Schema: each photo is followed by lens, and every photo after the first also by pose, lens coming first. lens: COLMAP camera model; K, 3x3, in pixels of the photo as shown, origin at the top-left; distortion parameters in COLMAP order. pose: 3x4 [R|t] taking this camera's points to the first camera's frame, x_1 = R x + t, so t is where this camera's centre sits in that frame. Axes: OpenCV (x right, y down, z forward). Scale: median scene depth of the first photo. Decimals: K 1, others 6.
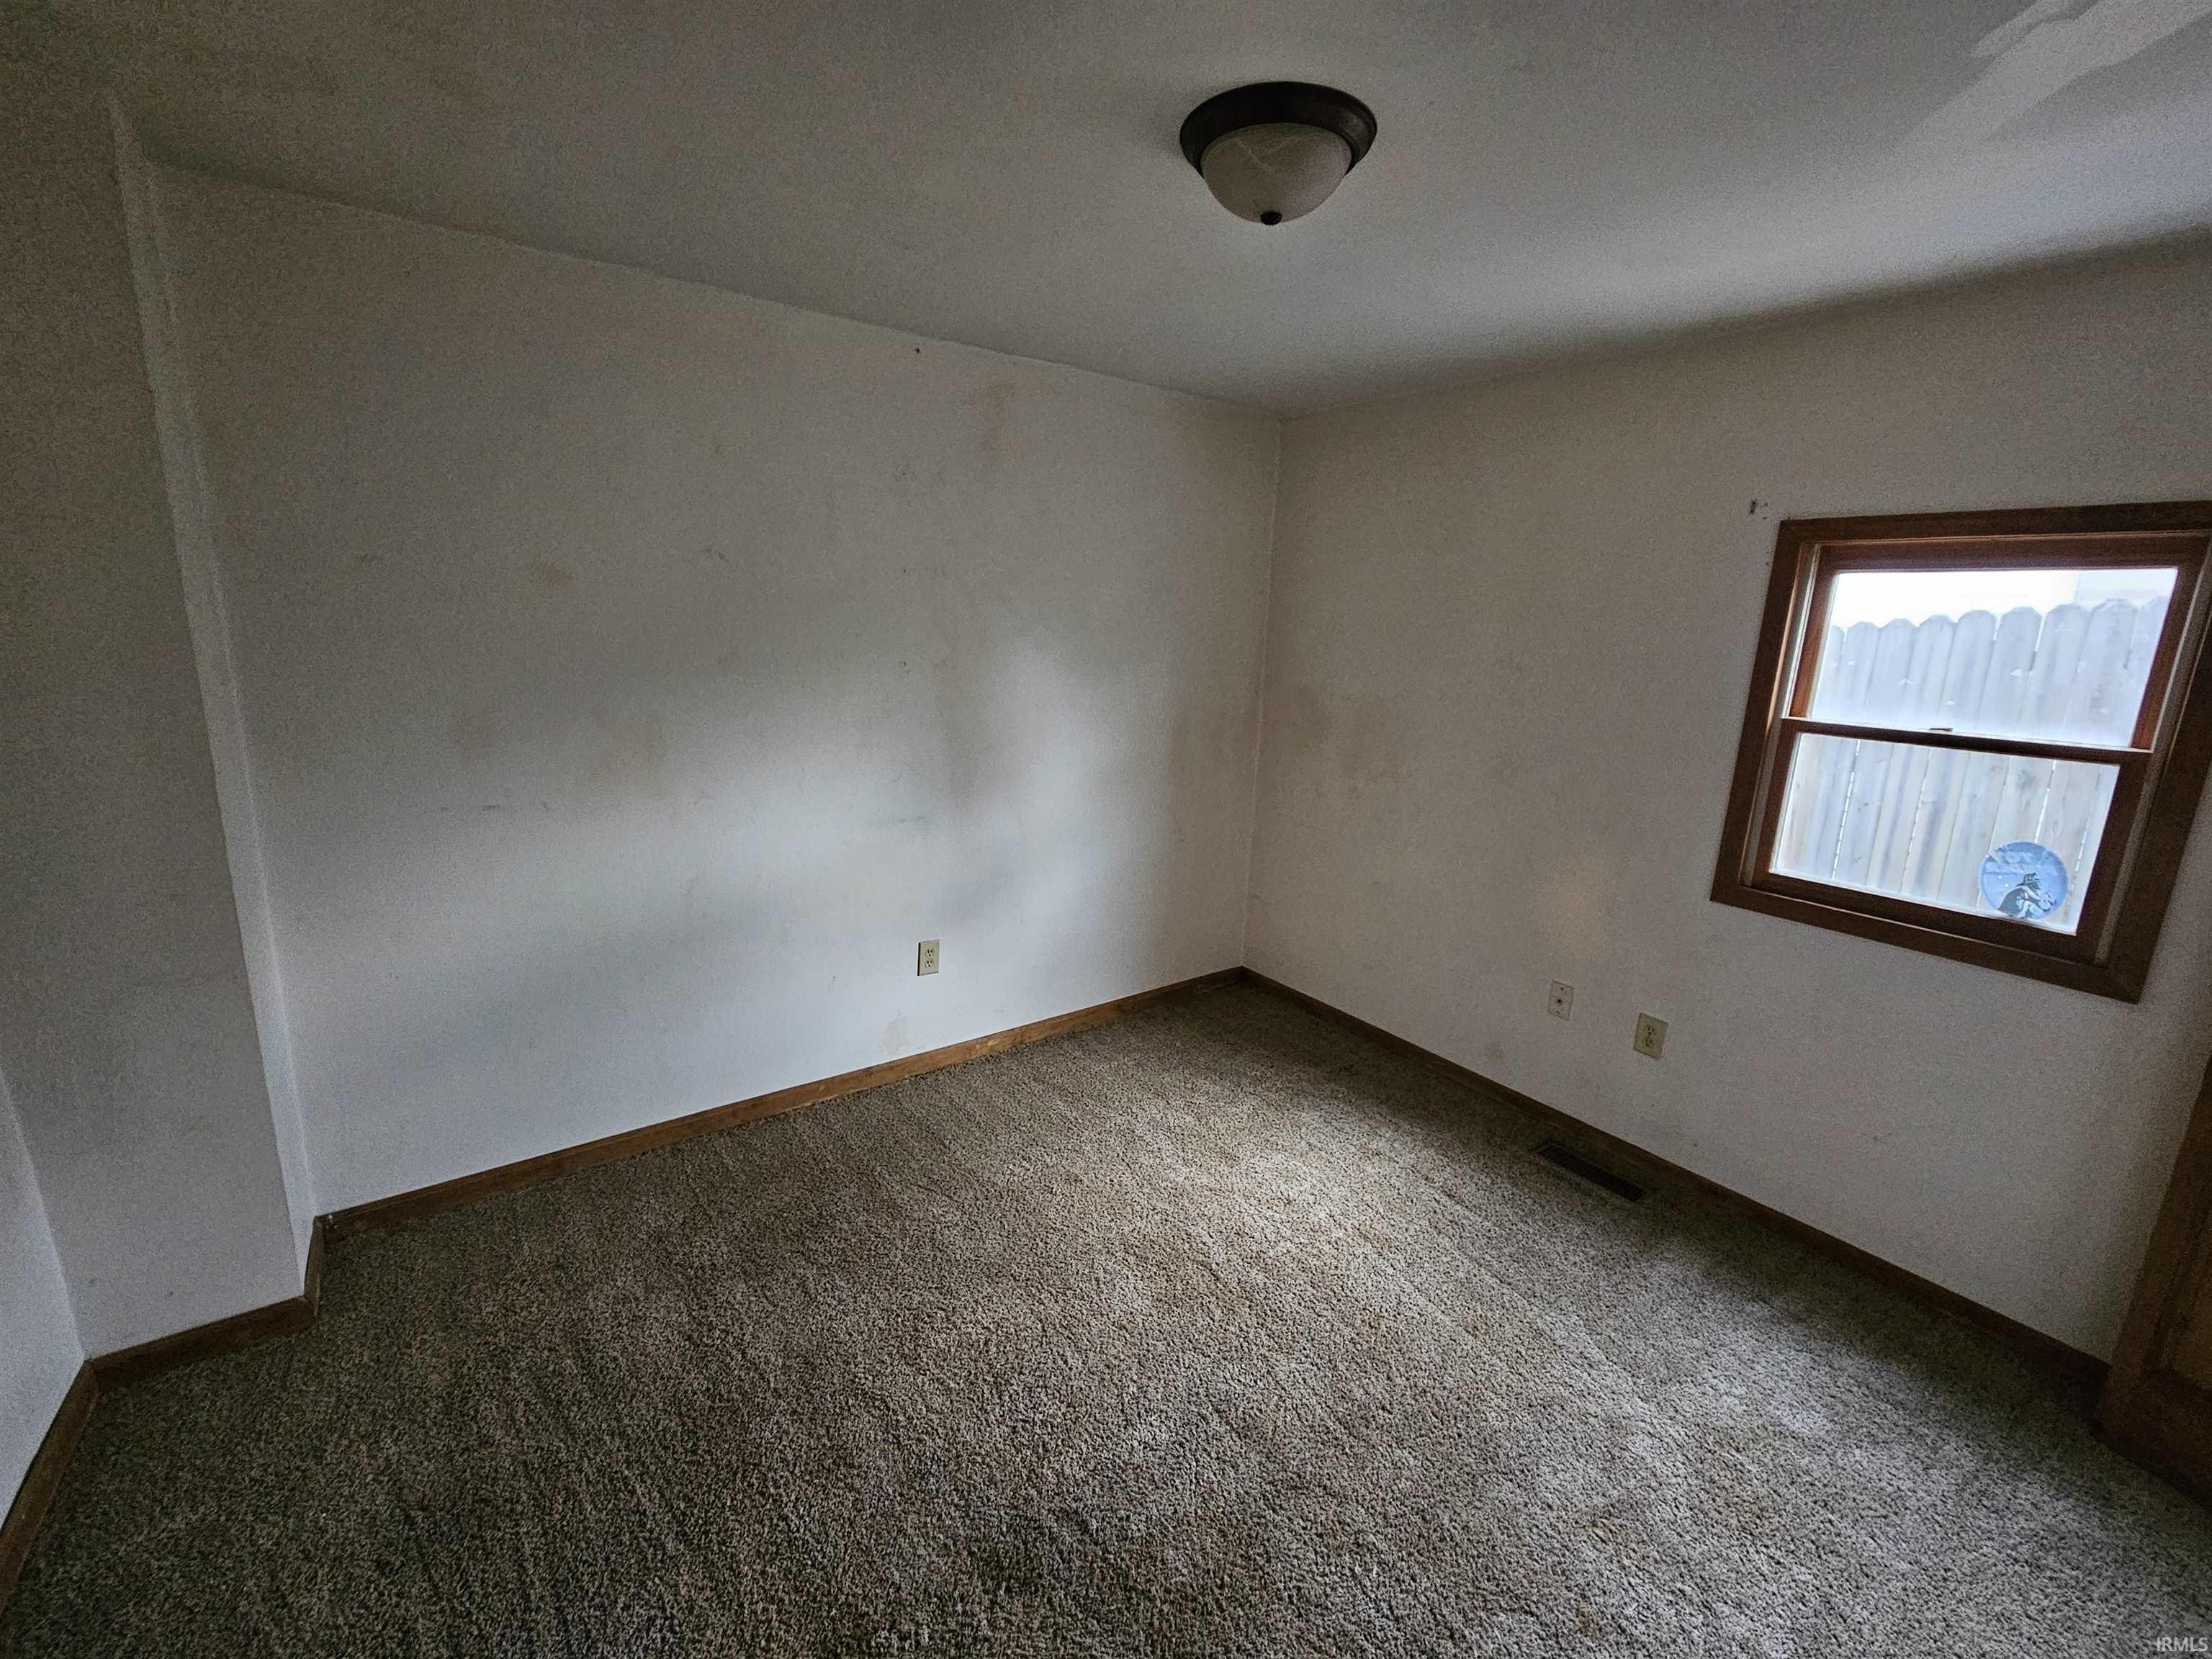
lens RADIAL K [[912.5, 0, 1107.2], [0, 912.5, 817.7], [0, 0, 1]] dist [0.001733, 0.000403]
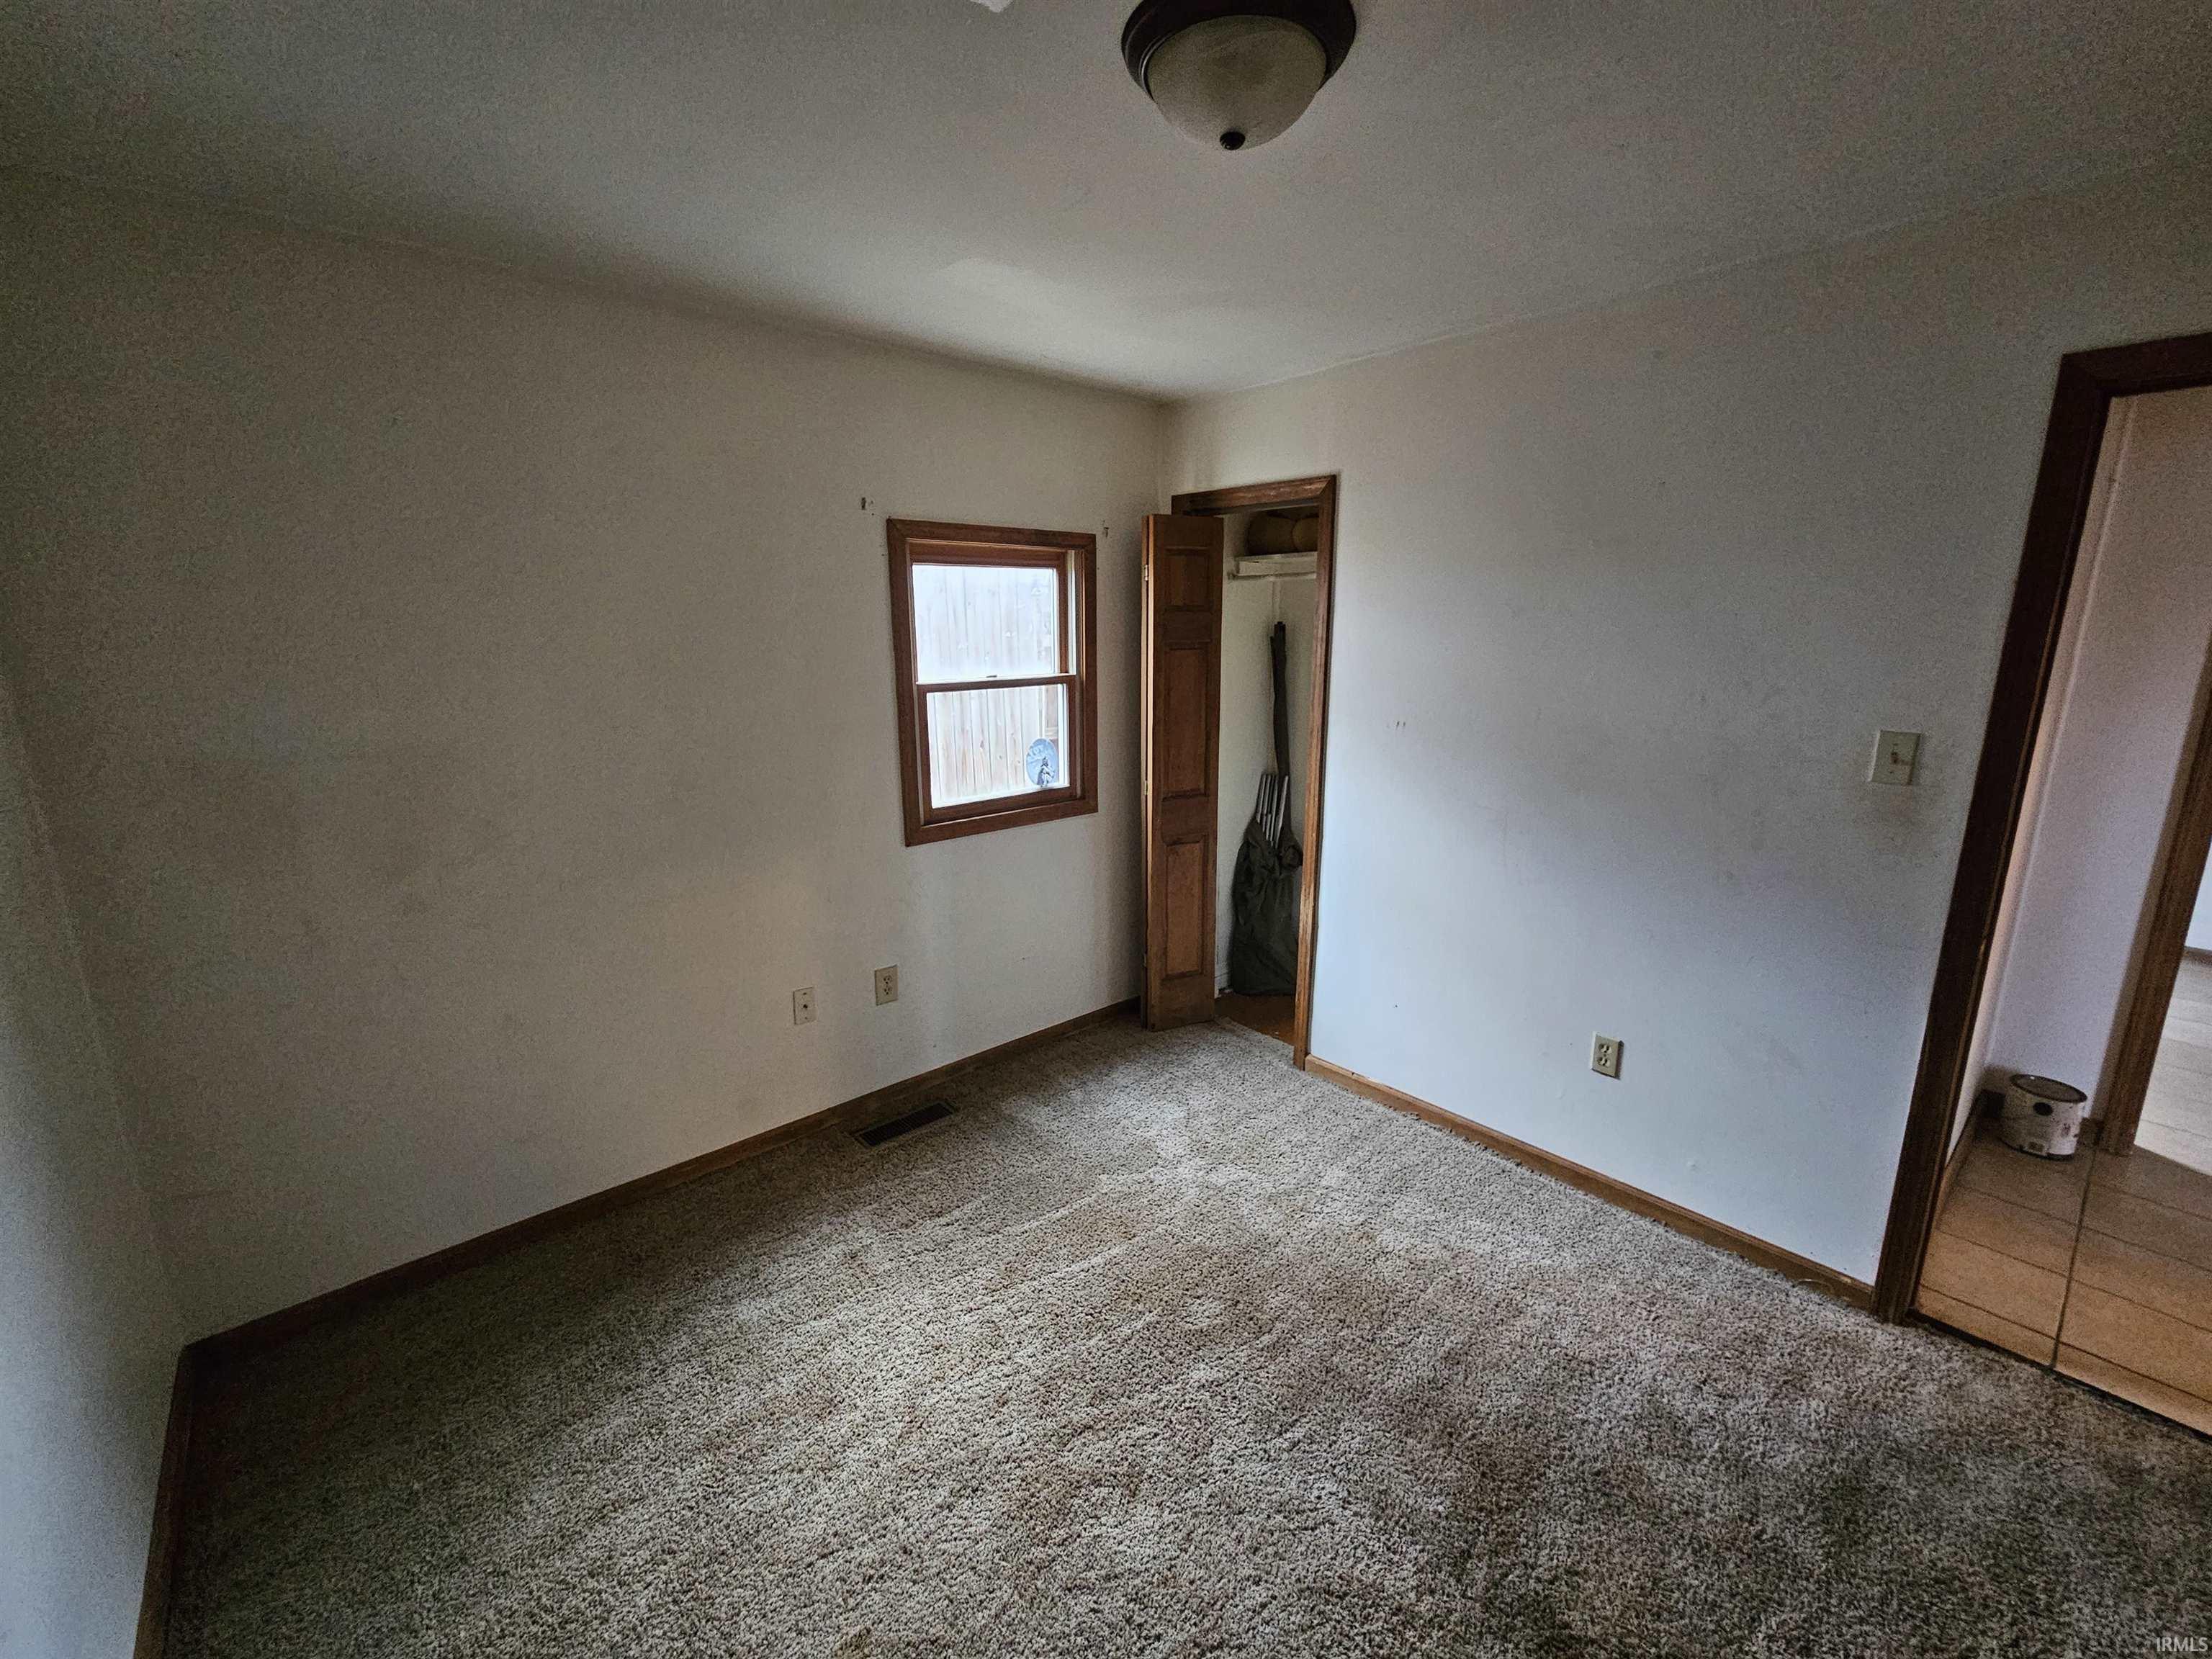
lens RADIAL K [[912.5, 0, 1107.2], [0, 912.5, 817.7], [0, 0, 1]] dist [0.001733, 0.000403]
pose [[-0.078753, -0.249068, 0.965279, -0.560589], [0.223553, 0.939213, 0.260581, -0.226656], [-0.971505, 0.236312, -0.018286, 0.915541]]
